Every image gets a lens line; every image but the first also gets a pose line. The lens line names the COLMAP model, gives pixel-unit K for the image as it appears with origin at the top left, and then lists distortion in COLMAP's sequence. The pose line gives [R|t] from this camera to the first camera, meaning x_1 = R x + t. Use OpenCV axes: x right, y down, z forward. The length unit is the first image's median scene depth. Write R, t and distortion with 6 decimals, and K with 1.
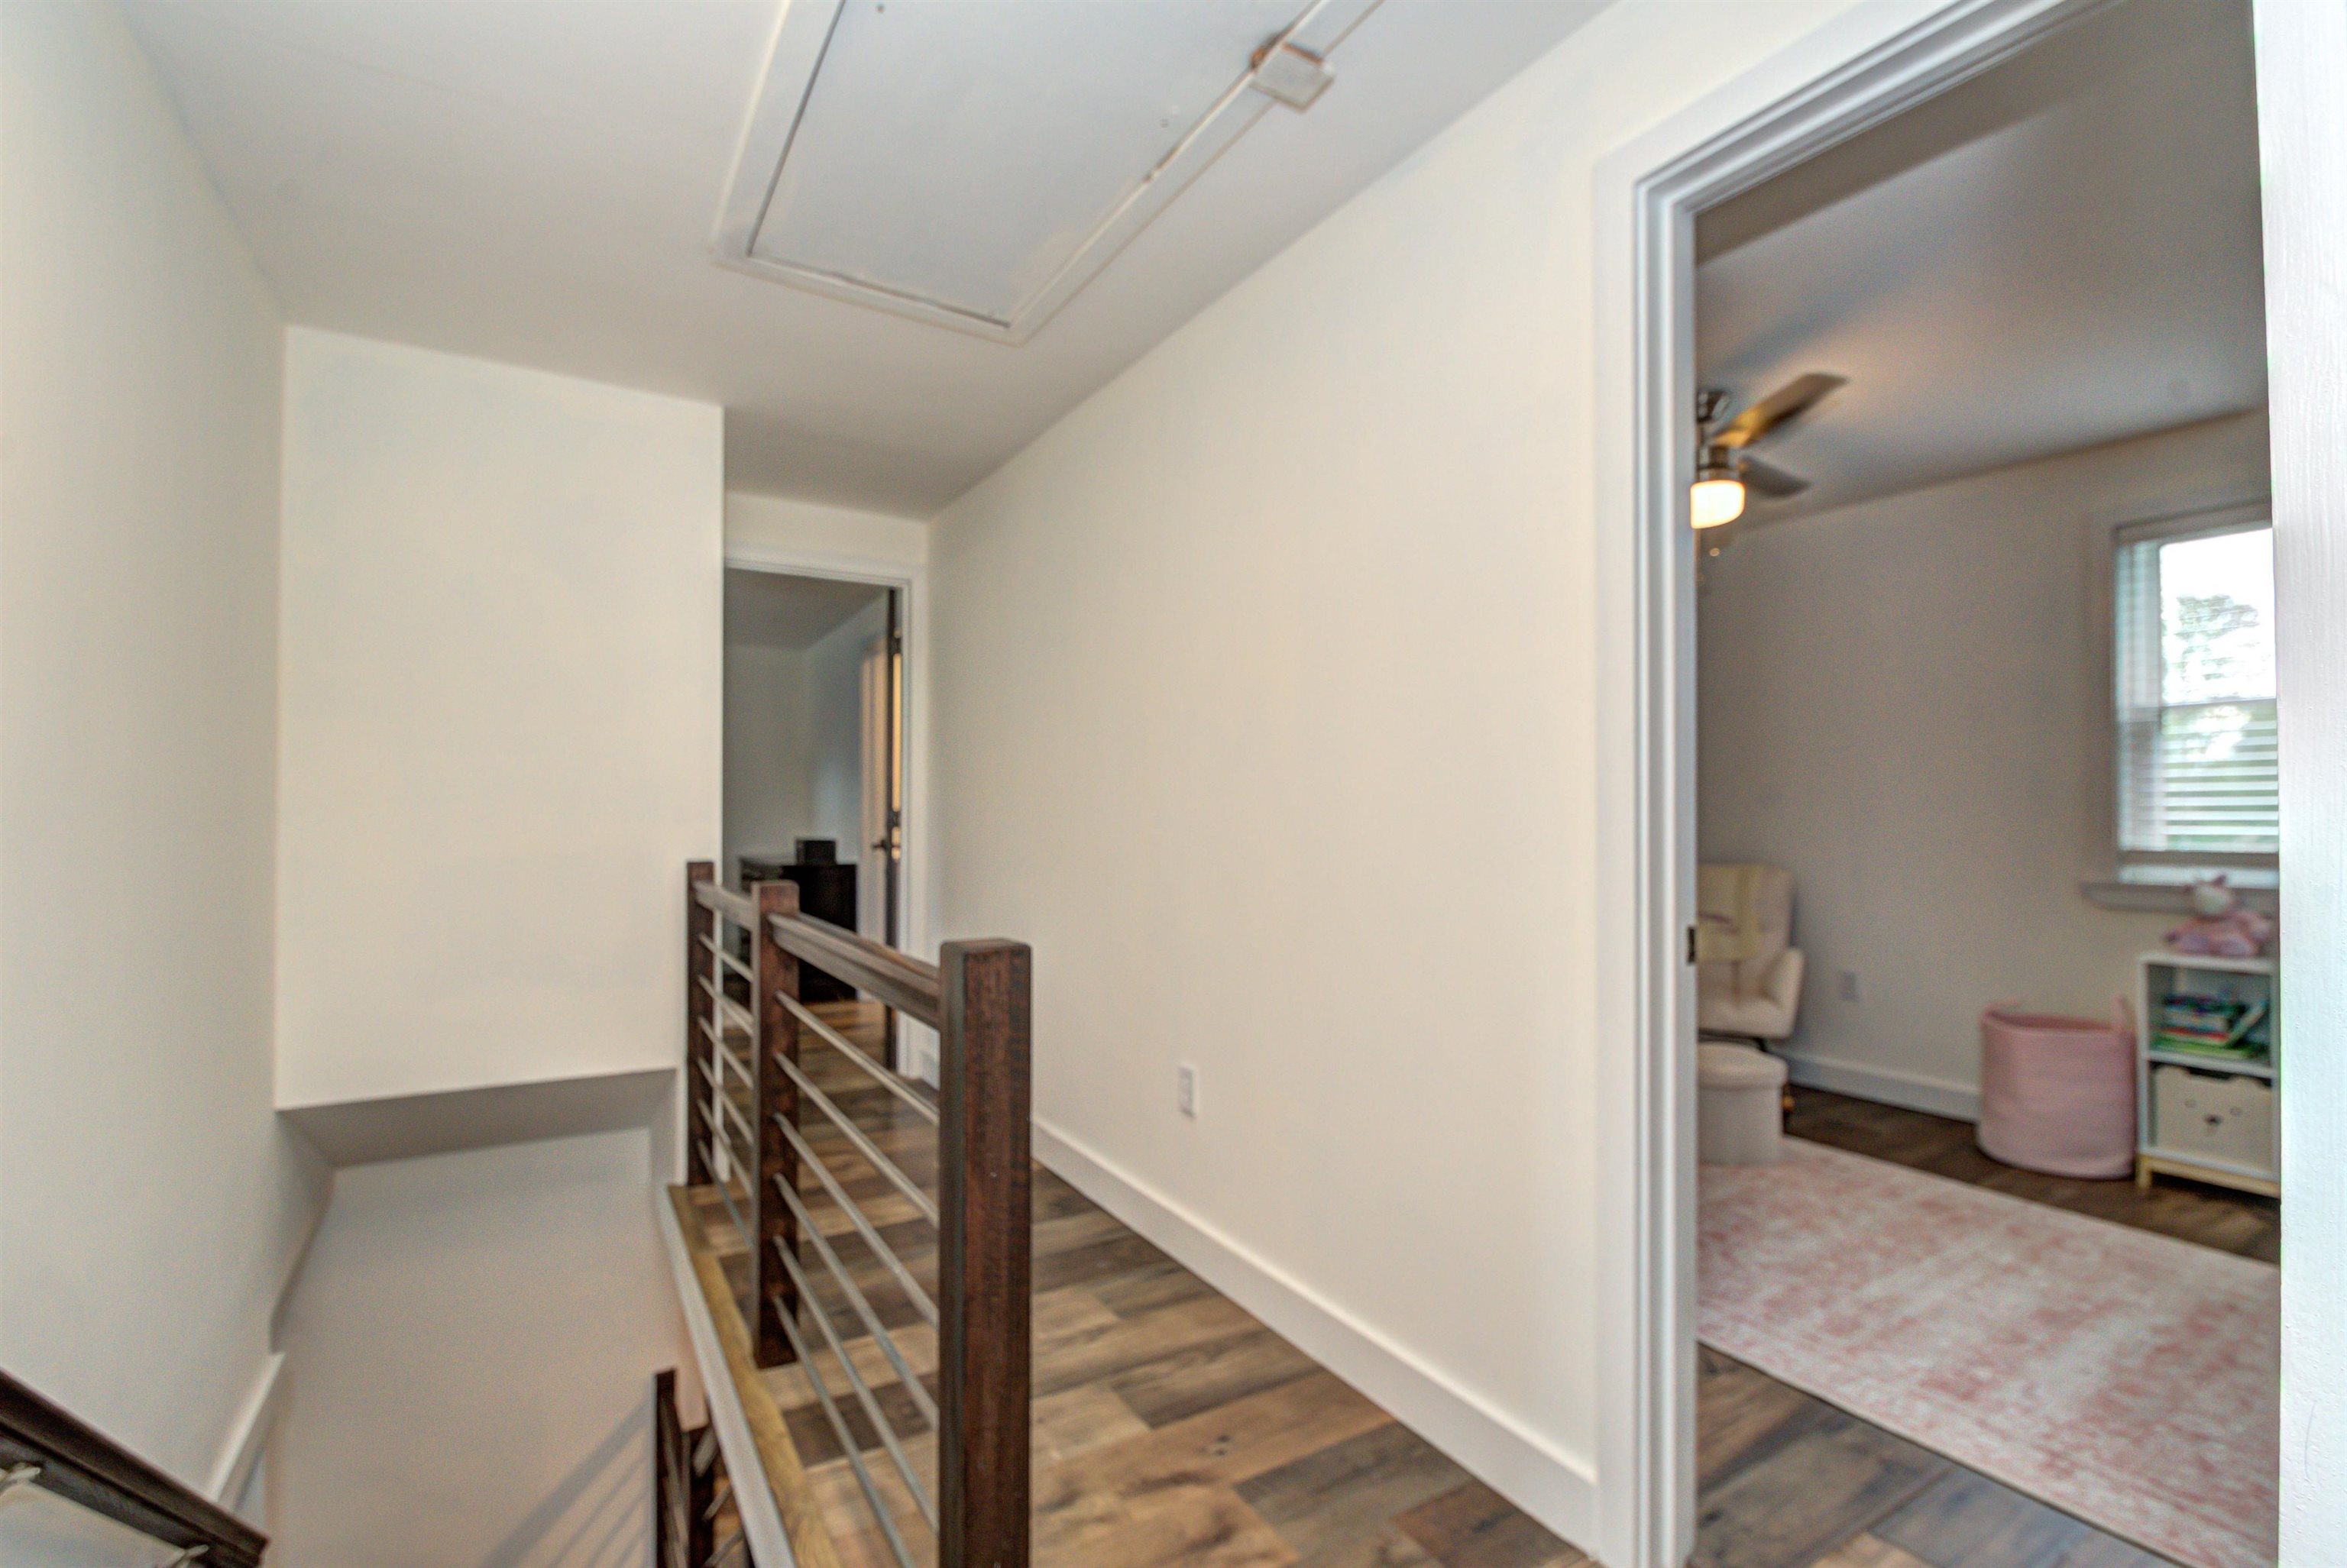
lens RADIAL K [[1033.3, 0, 1112.3], [0, 1033.3, 799.4], [0, 0, 1]] dist [-0.016590, -0.002921]
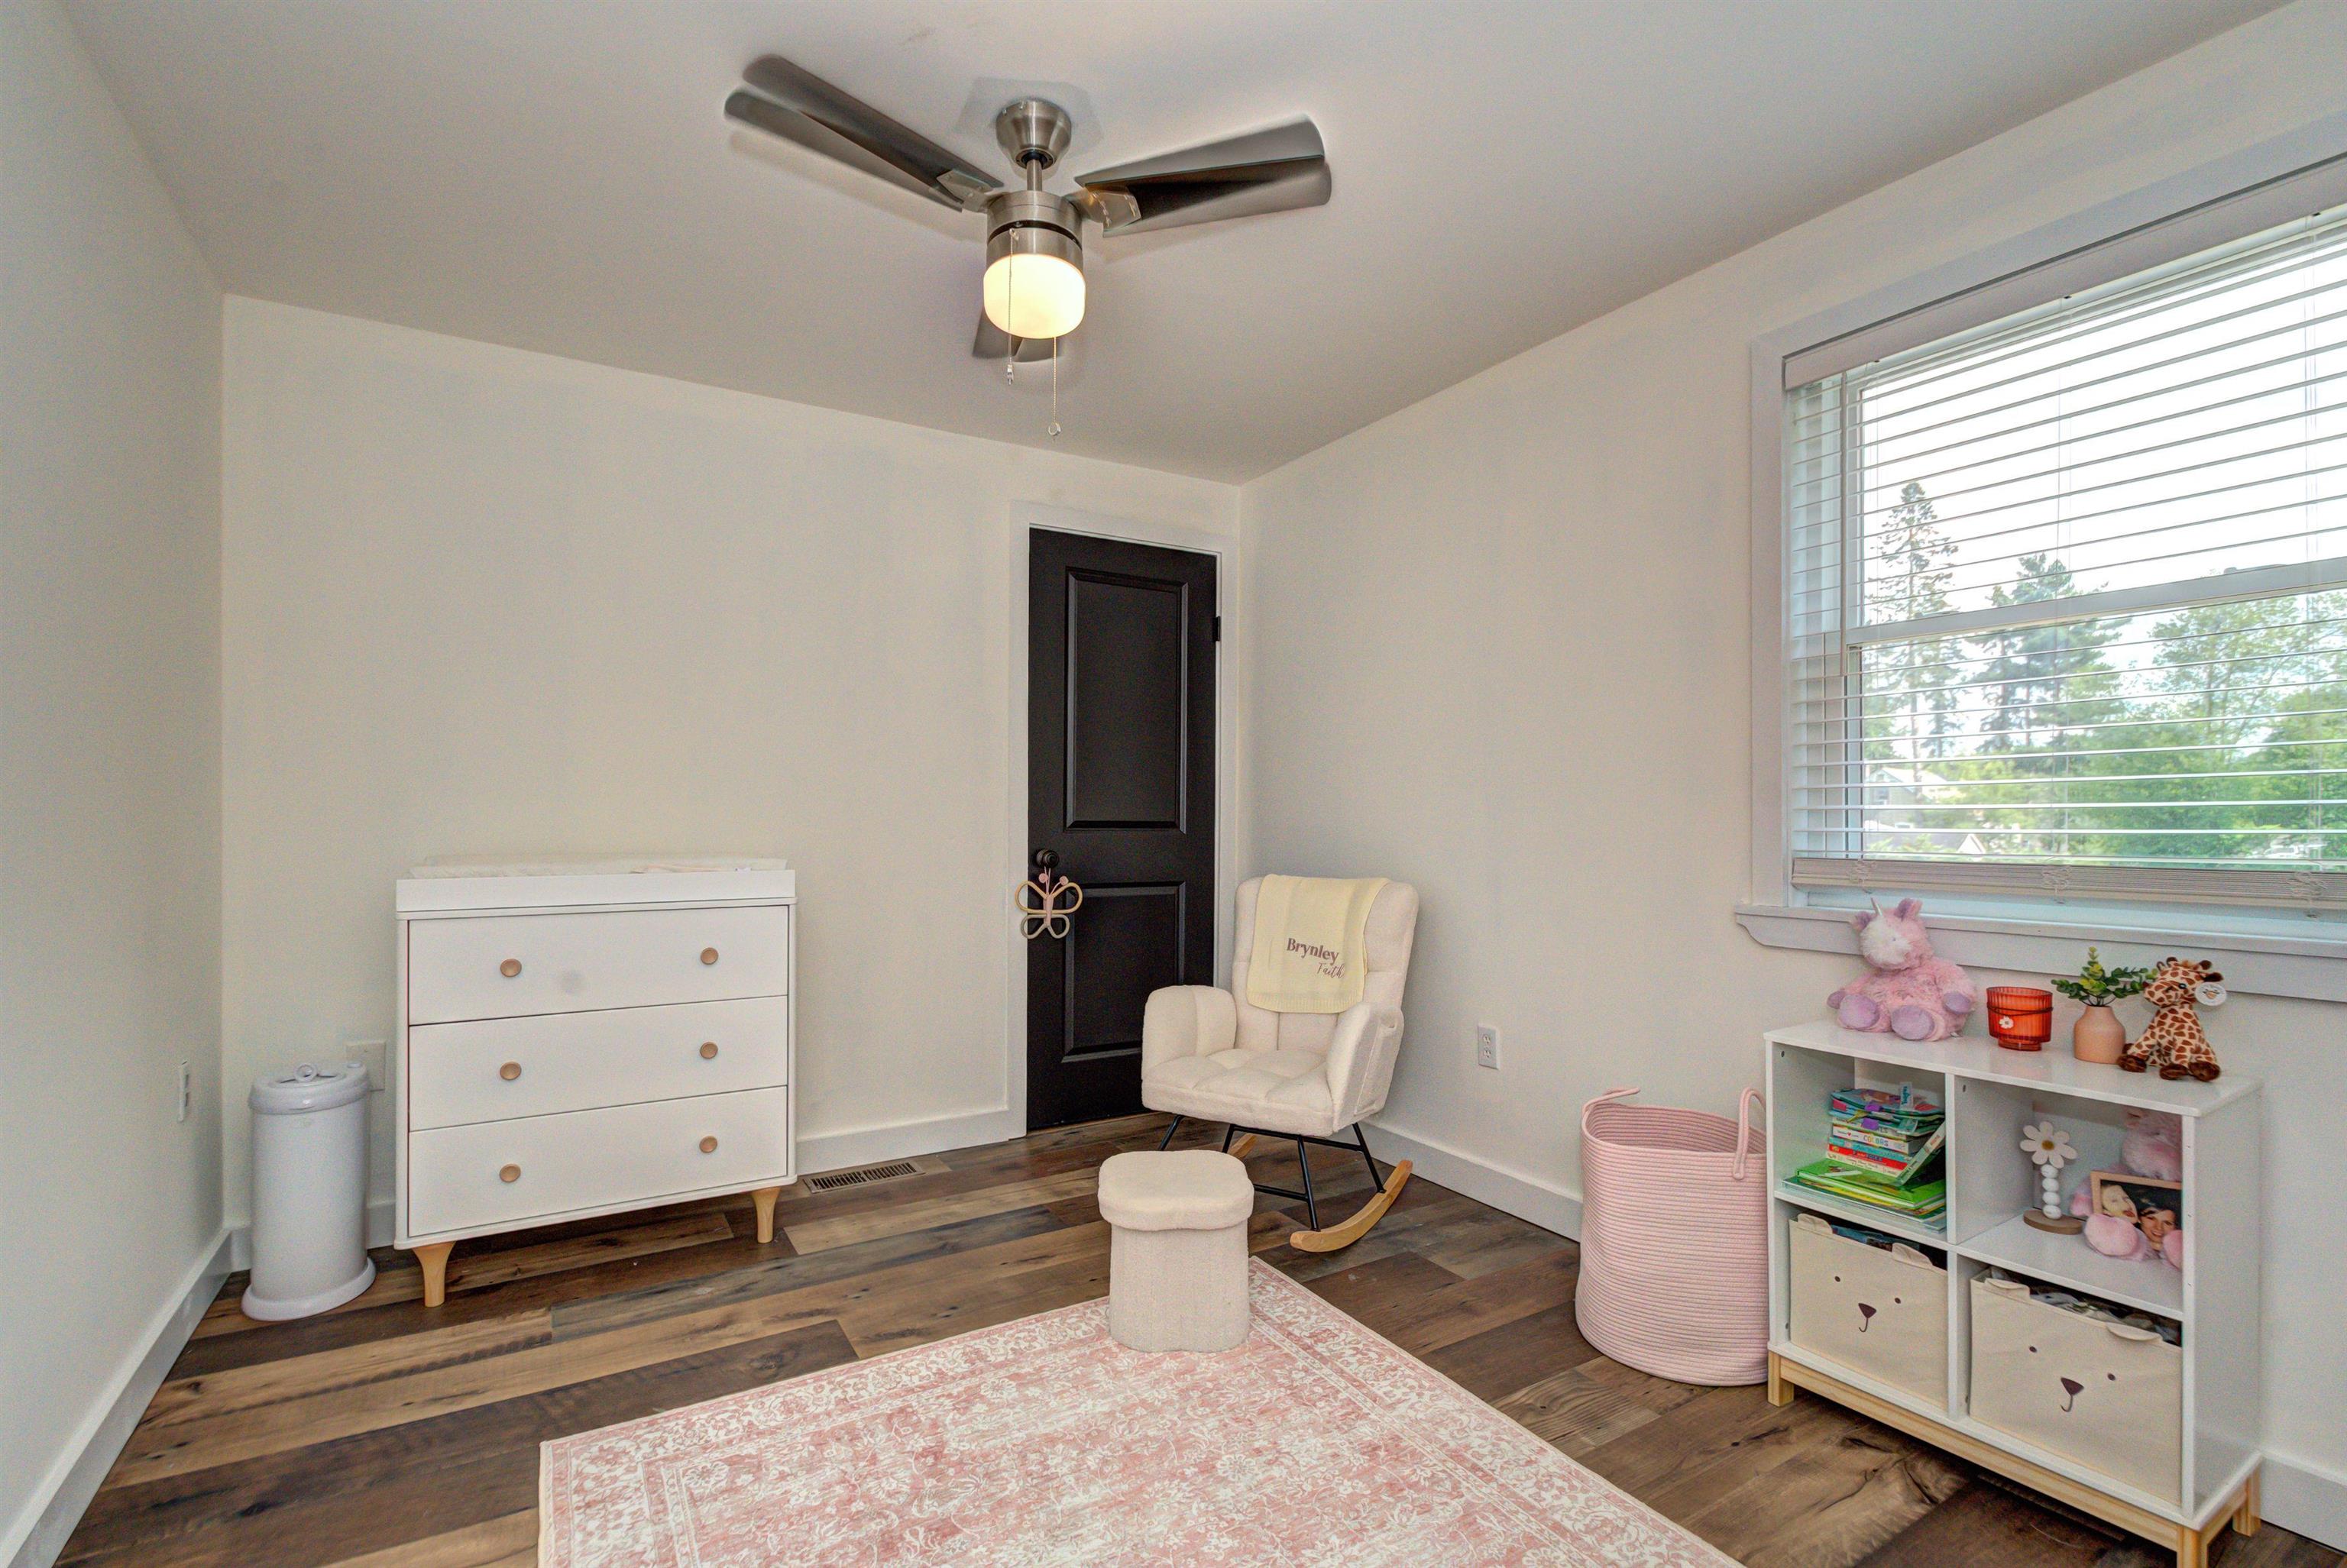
lens RADIAL K [[1033.3, 0, 1120.0], [0, 1033.3, 805.6], [0, 0, 1]] dist [-0.016590, -0.002921]
pose [[0.999989, 0.002054, 0.004277, 0.613227], [-0.002049, 0.999997, -0.001156, 0.019142], [-0.004280, 0.001148, 0.999990, 0.375593]]
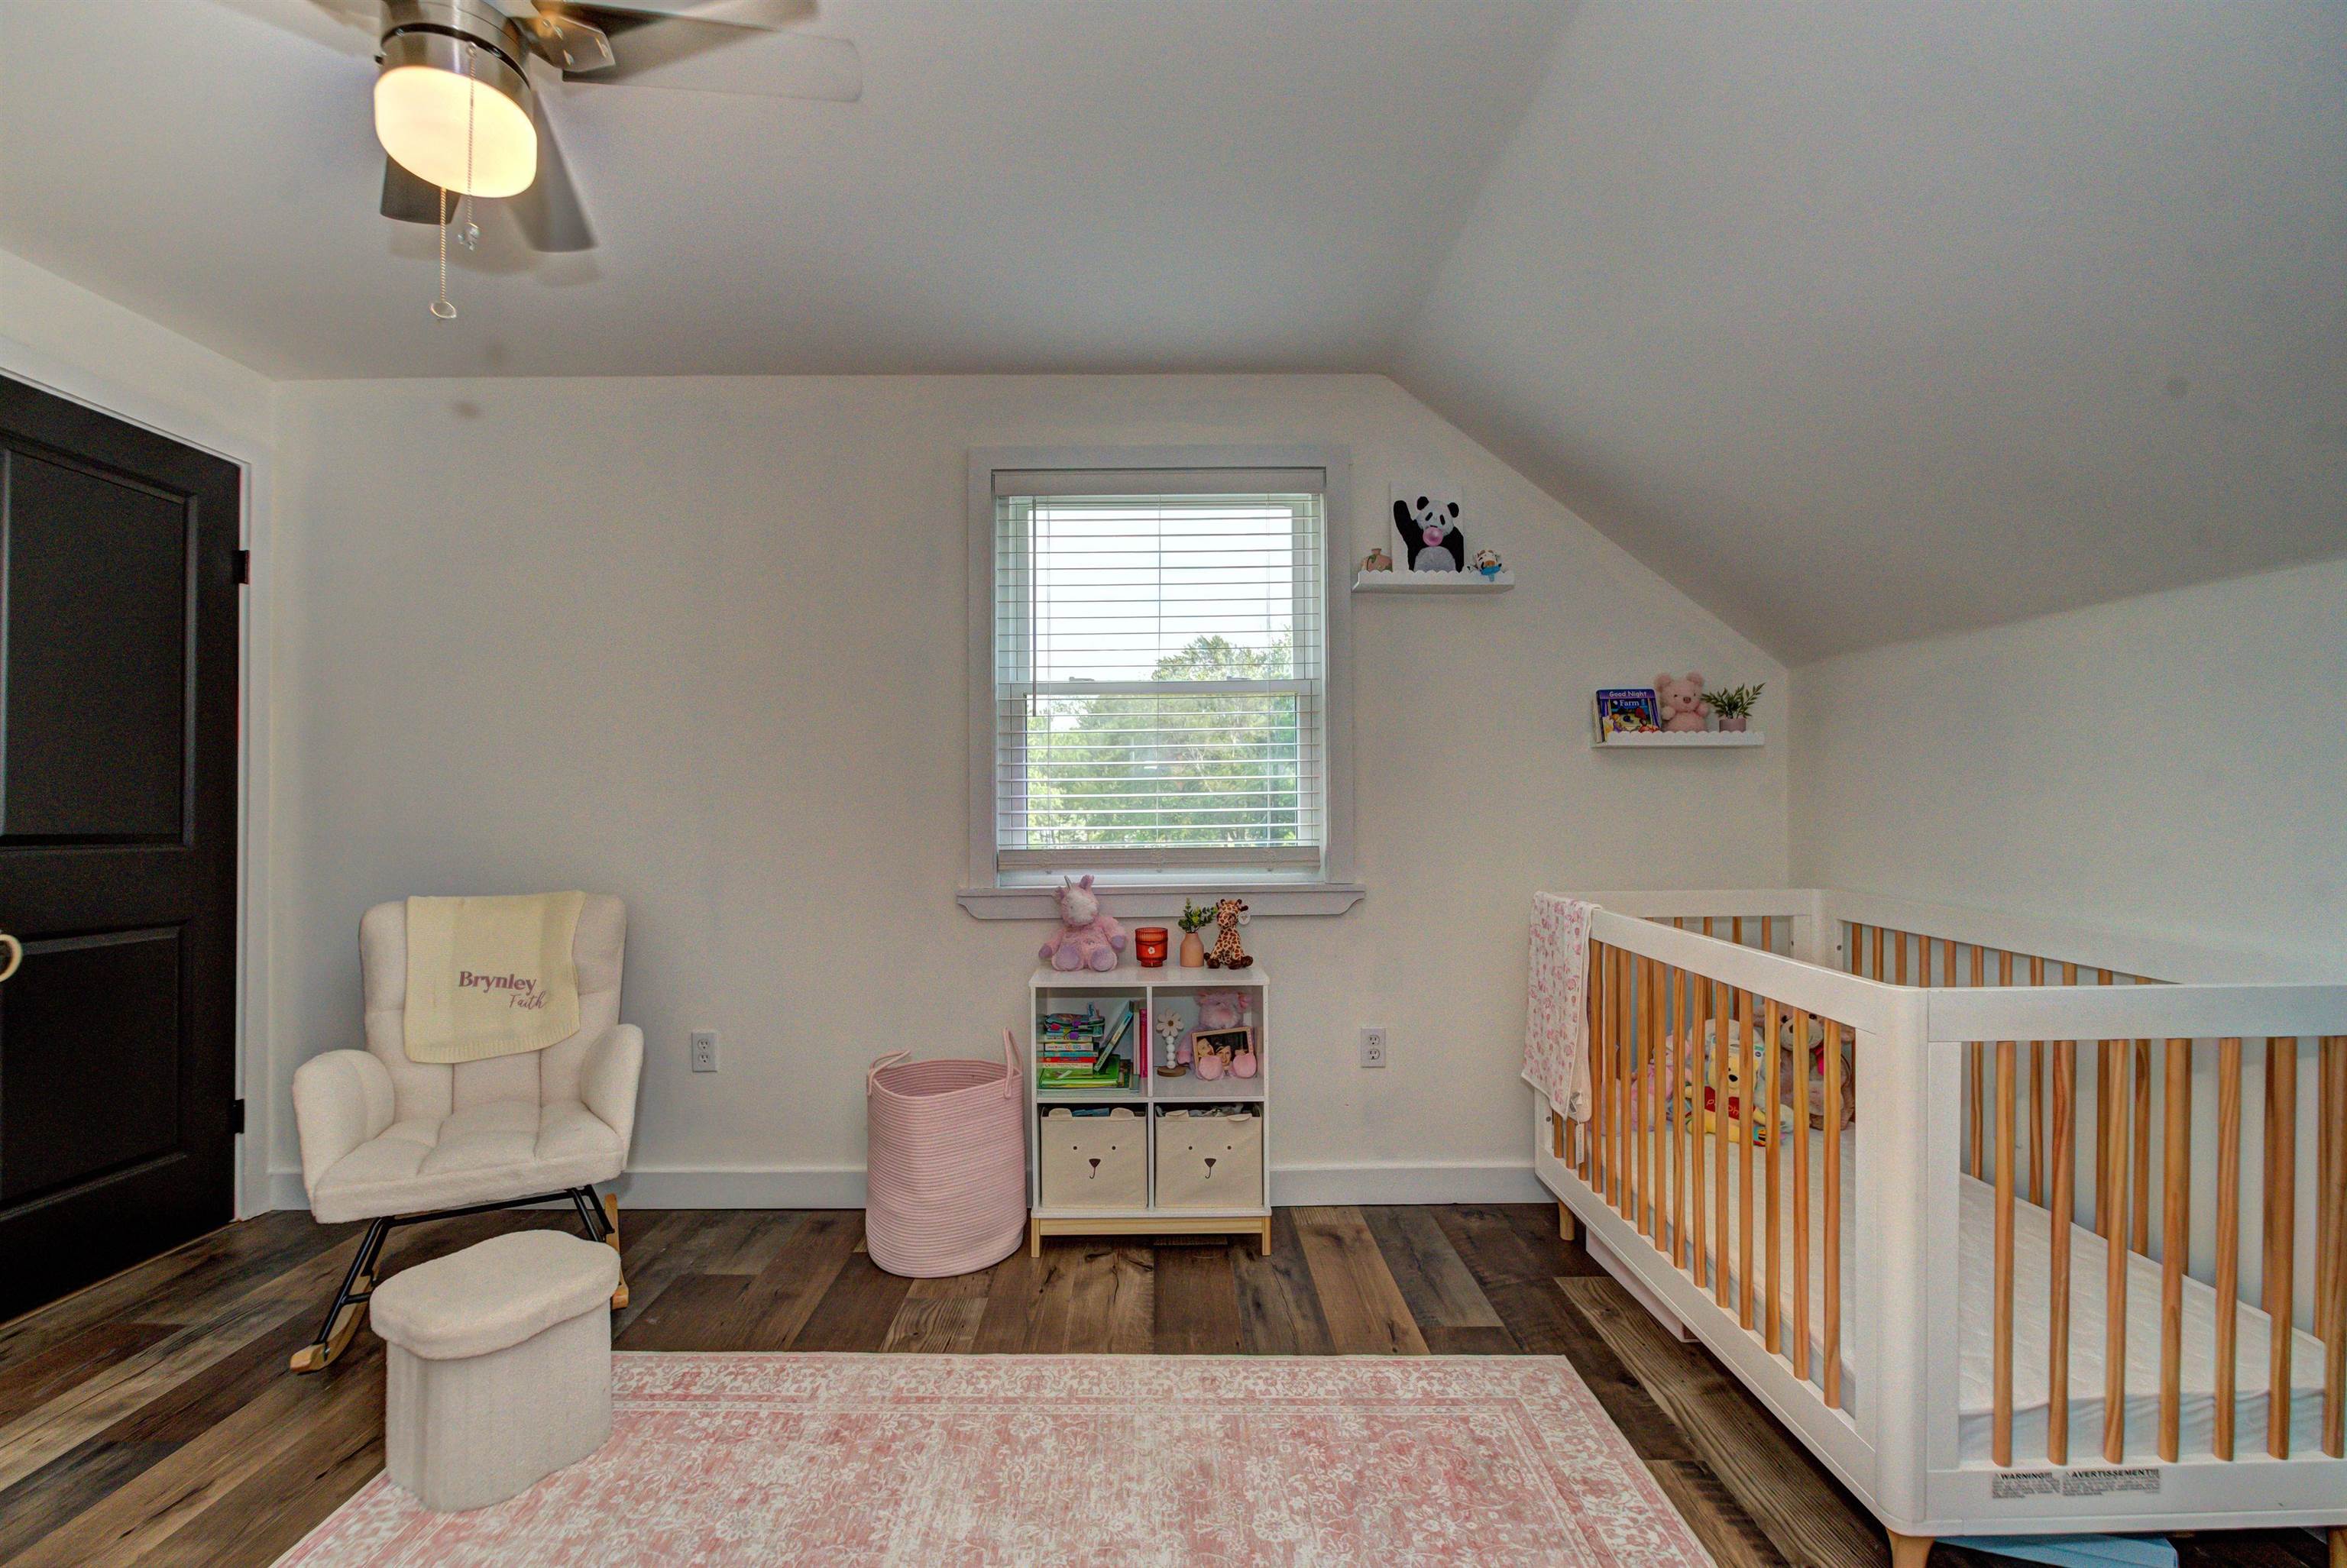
lens RADIAL K [[1033.3, 0, 1158.7], [0, 1033.3, 796.8], [0, 0, 1]] dist [-0.016590, -0.002921]
pose [[0.484216, 0.010719, 0.874883, 0.324400], [-0.001804, 0.999935, -0.011253, 0.014168], [-0.874946, 0.003871, 0.484204, 0.495390]]
